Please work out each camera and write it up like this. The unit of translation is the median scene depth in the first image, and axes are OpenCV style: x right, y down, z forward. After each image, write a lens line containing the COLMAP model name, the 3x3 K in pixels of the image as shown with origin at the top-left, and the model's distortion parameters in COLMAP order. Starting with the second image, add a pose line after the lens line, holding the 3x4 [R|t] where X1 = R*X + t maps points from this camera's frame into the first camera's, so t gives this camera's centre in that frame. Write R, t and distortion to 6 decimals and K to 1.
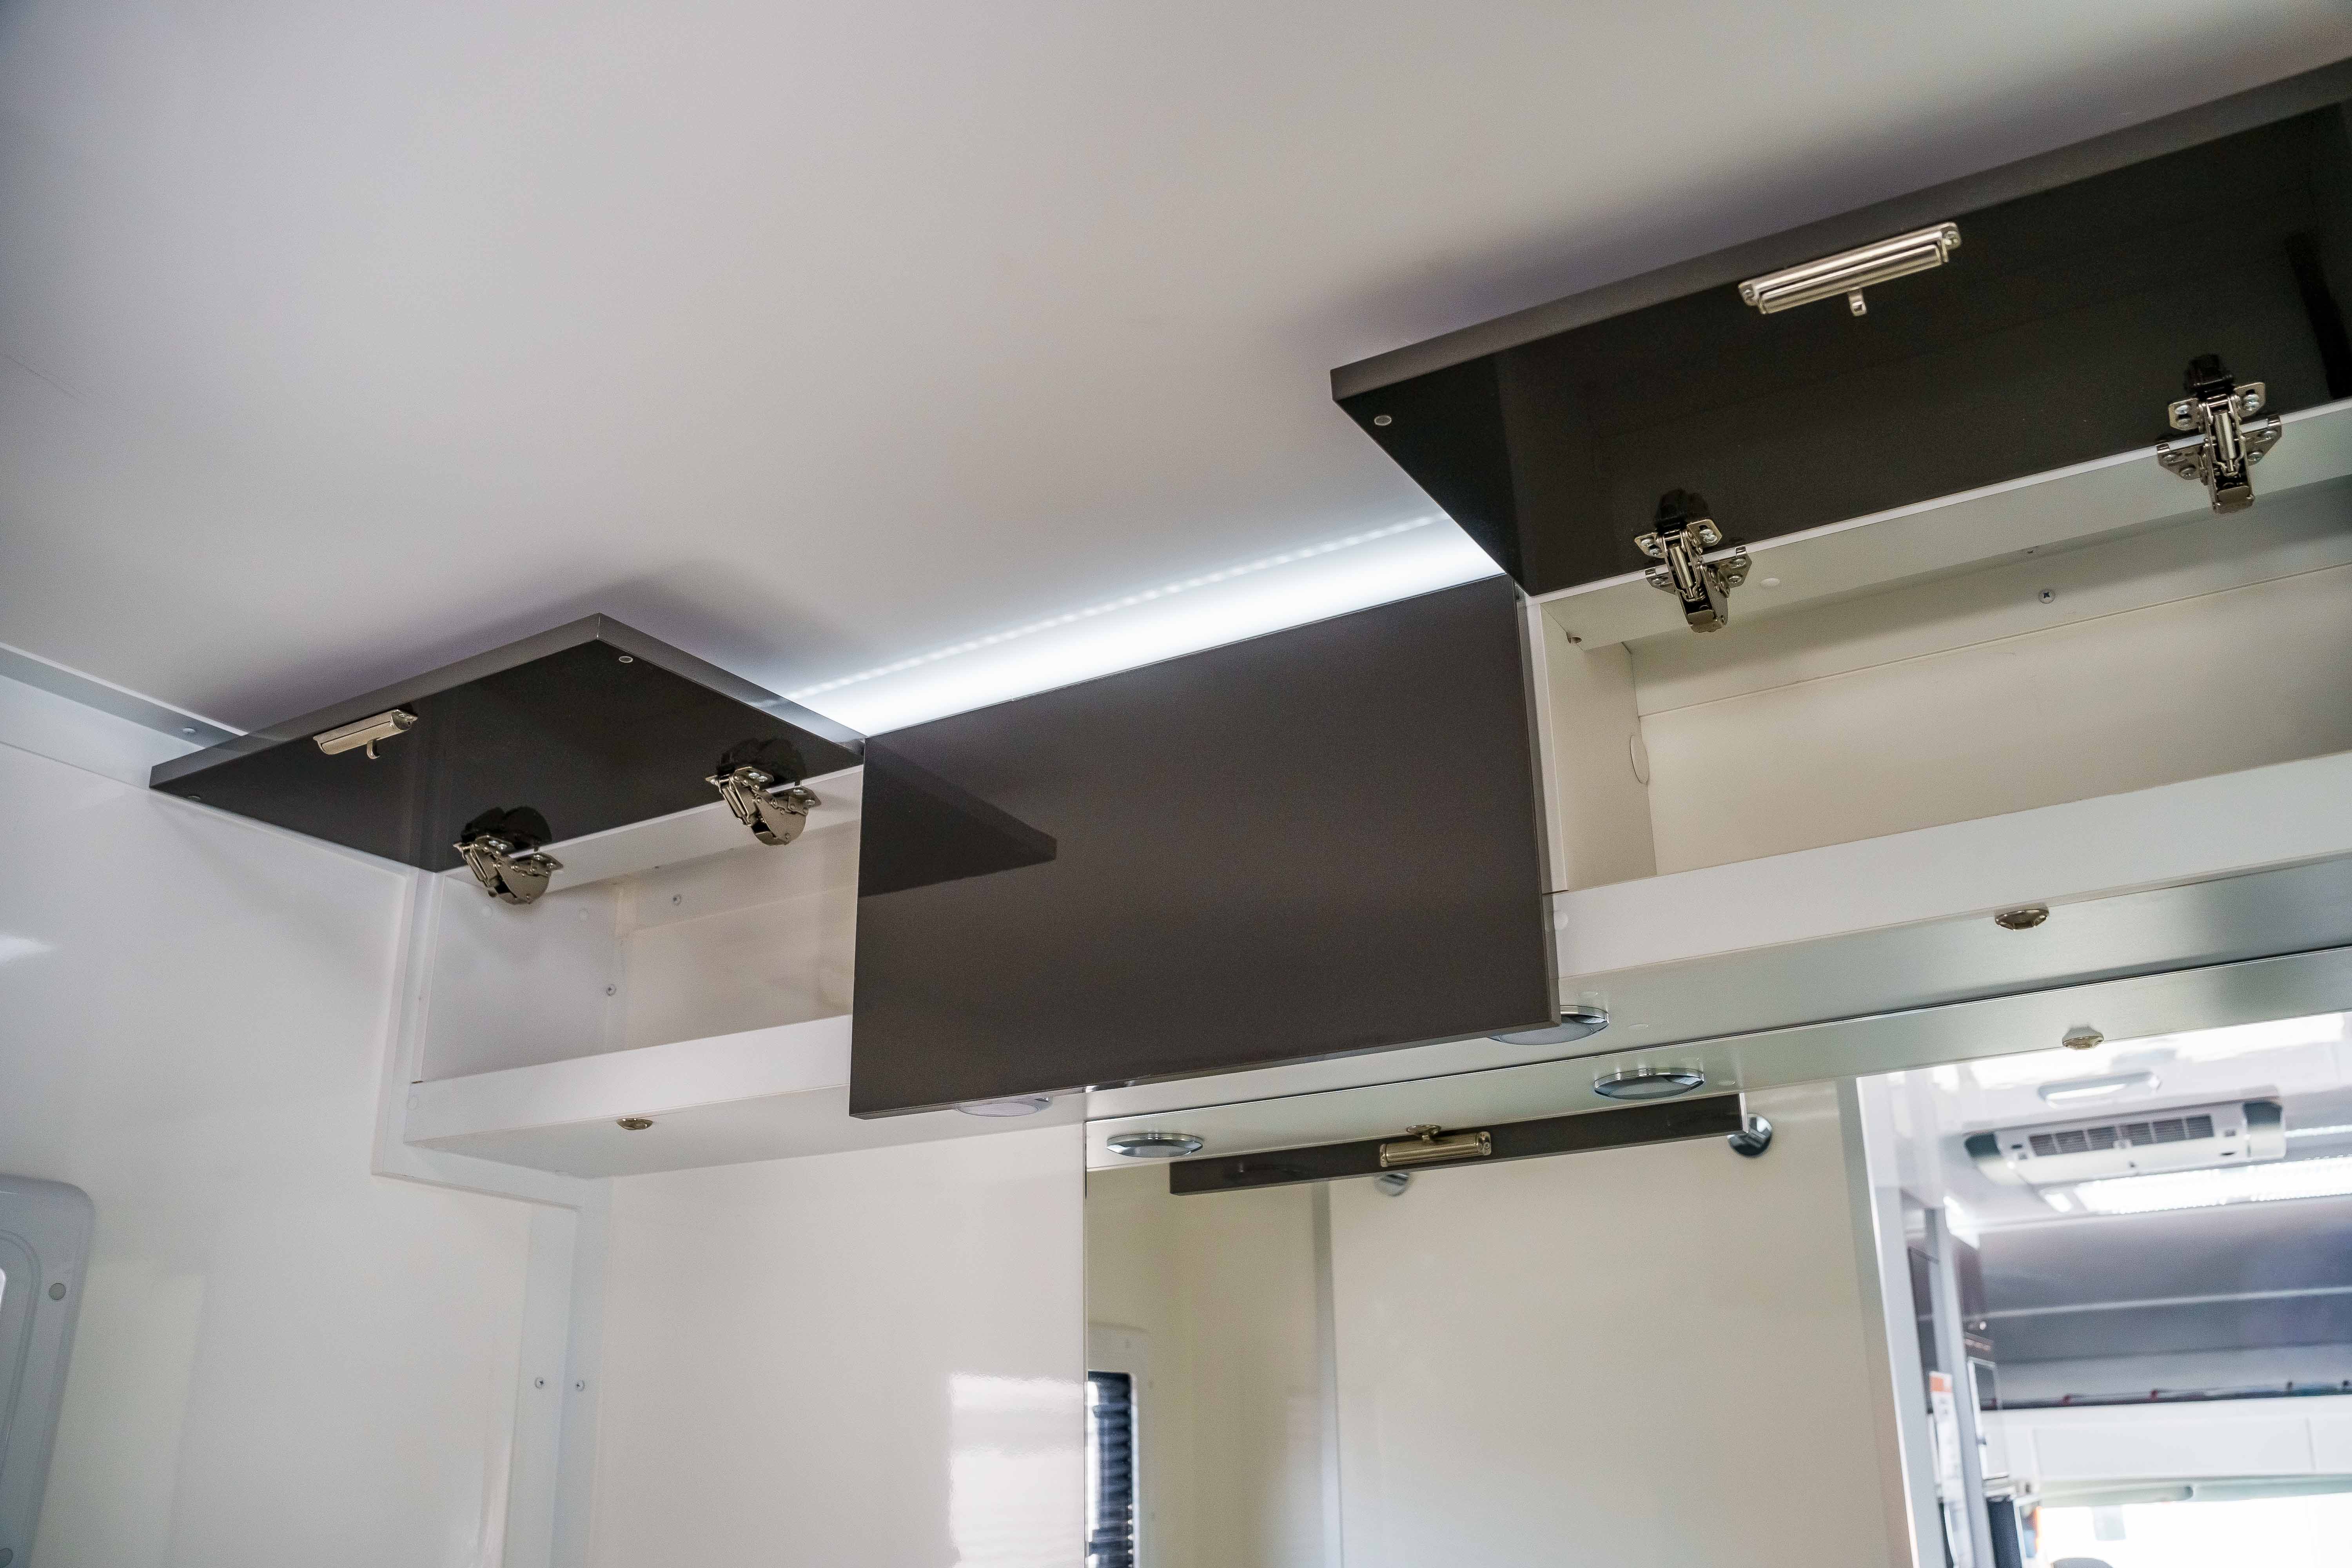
lens RADIAL K [[1874.7, 0, 1173.4], [0, 1874.7, 778.4], [0, 0, 1]] dist [-0.173183, 0.119176]
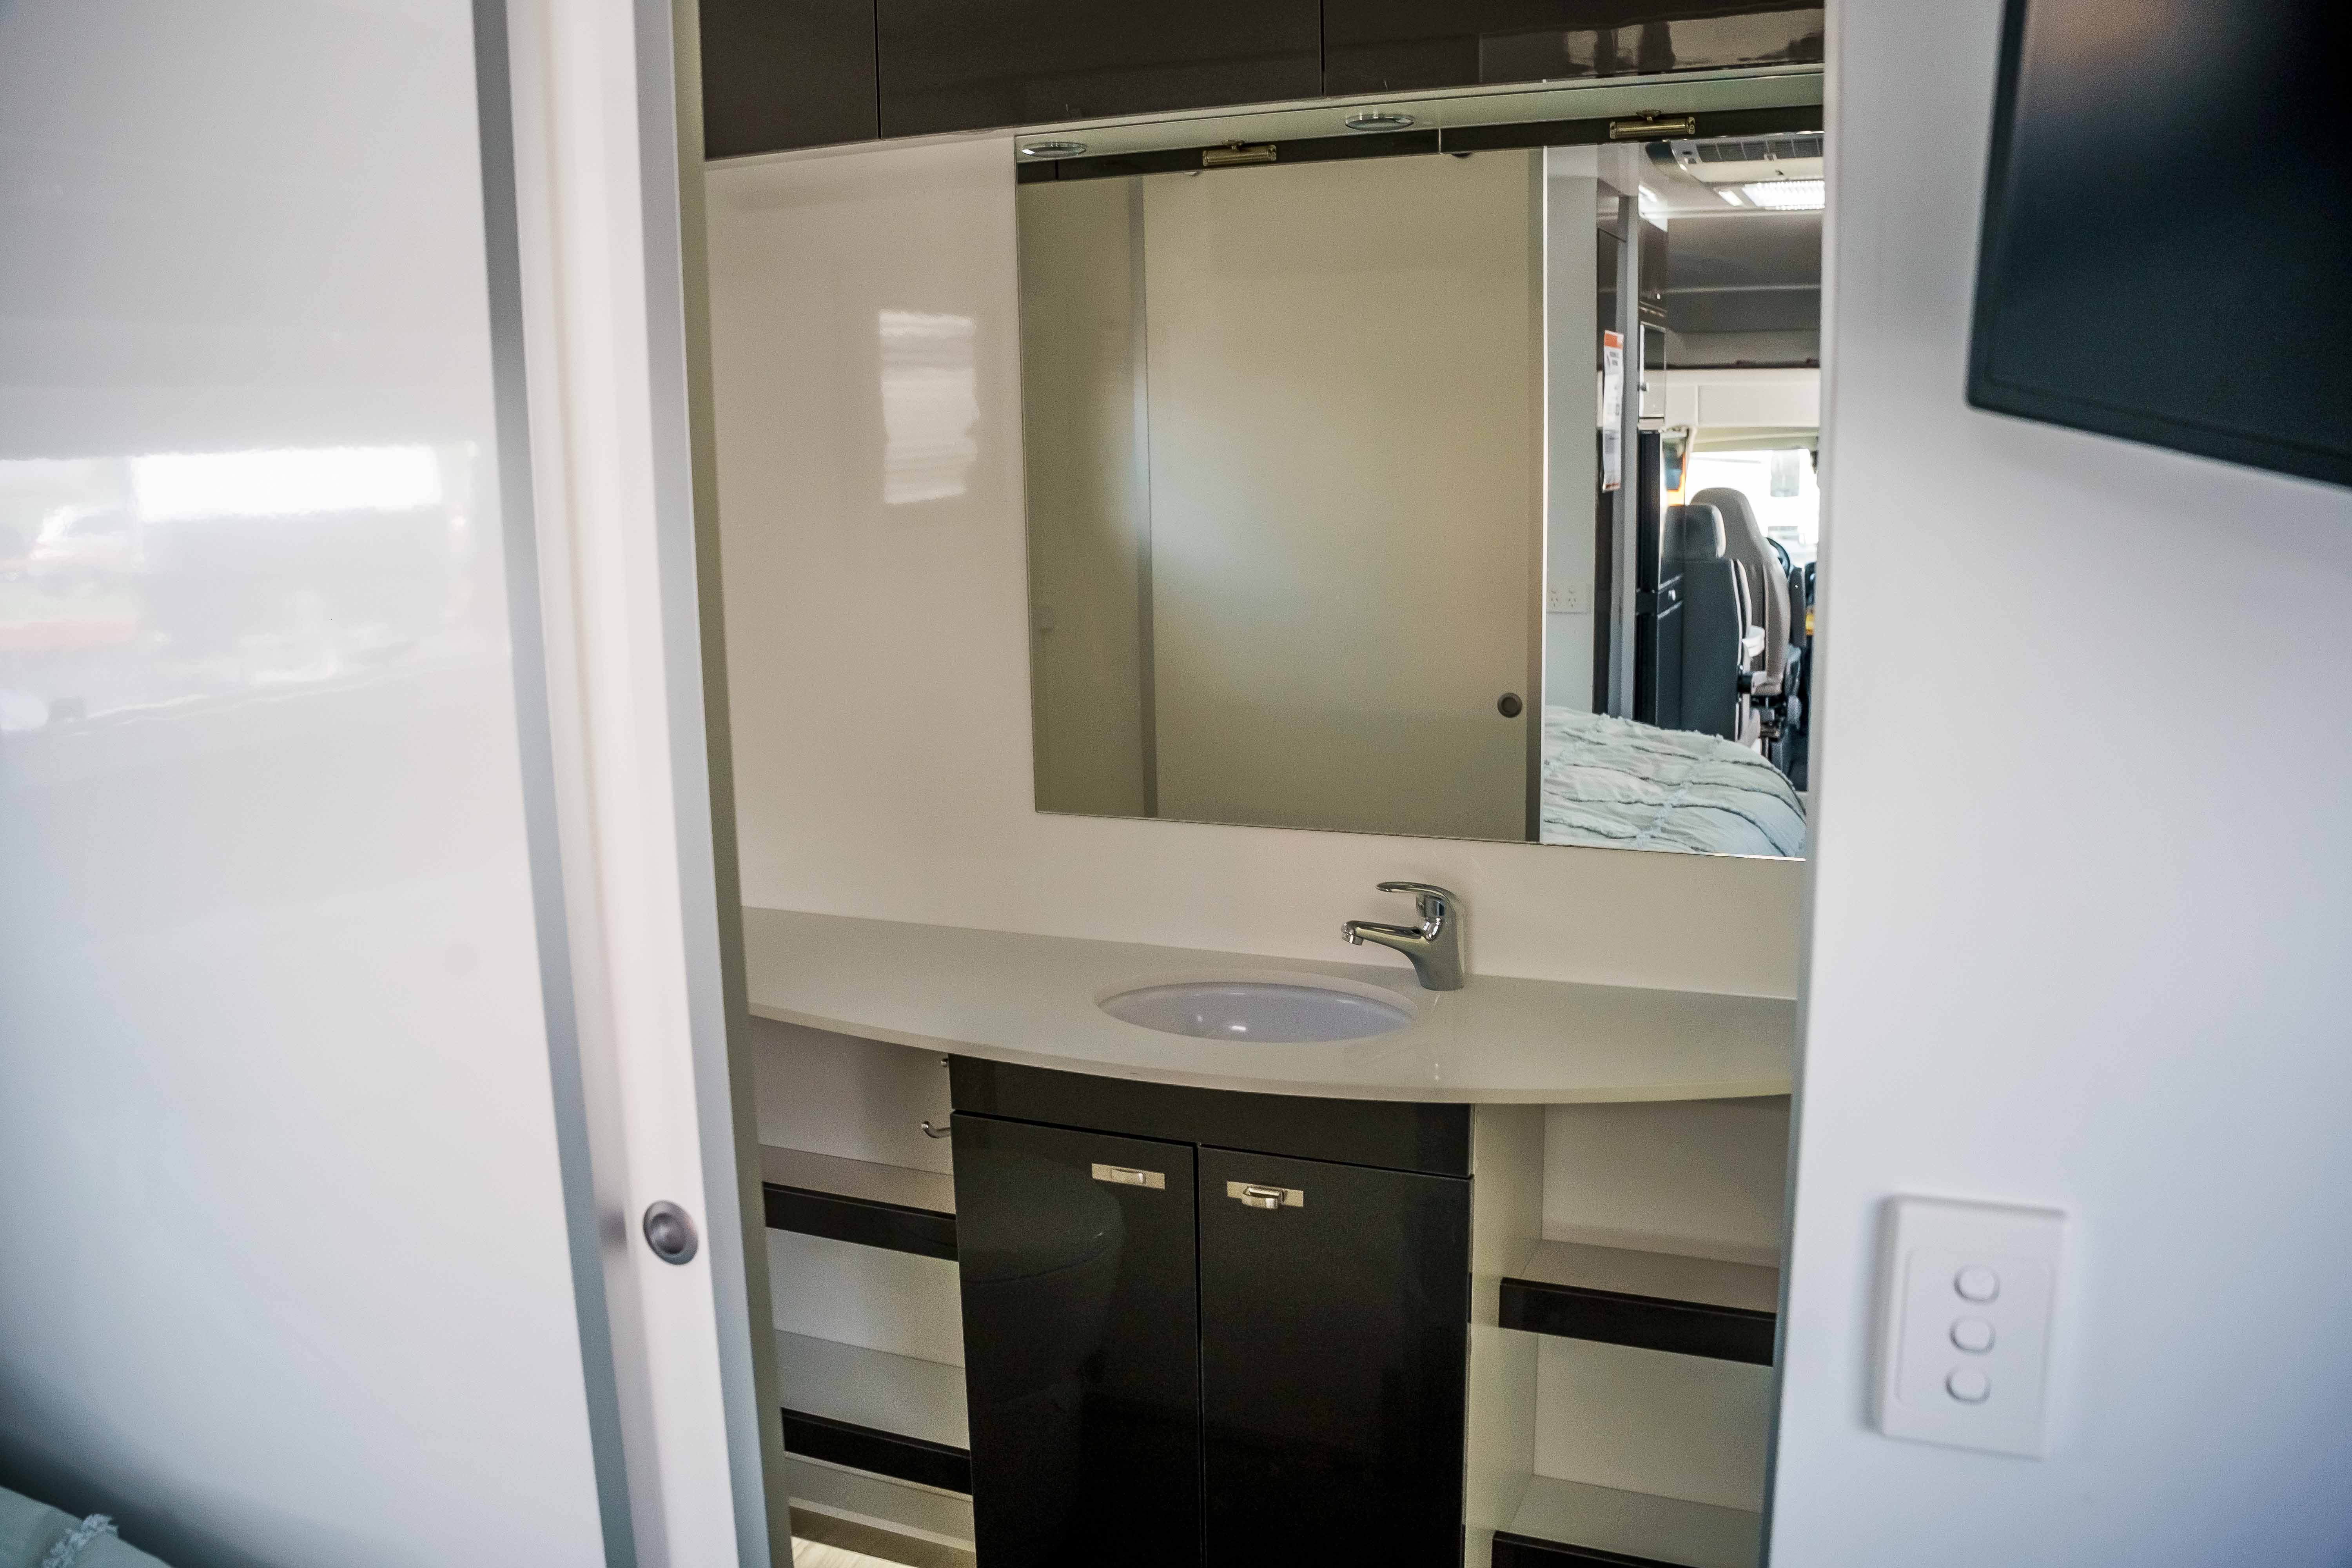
lens RADIAL K [[1874.7, 0, 1191.7], [0, 1874.7, 787.1], [0, 0, 1]] dist [-0.173183, 0.119176]
pose [[0.990342, -0.033773, 0.134466, -0.042365], [-0.041916, 0.851553, 0.522591, -0.052186], [-0.132155, -0.523180, 0.841913, -0.191549]]
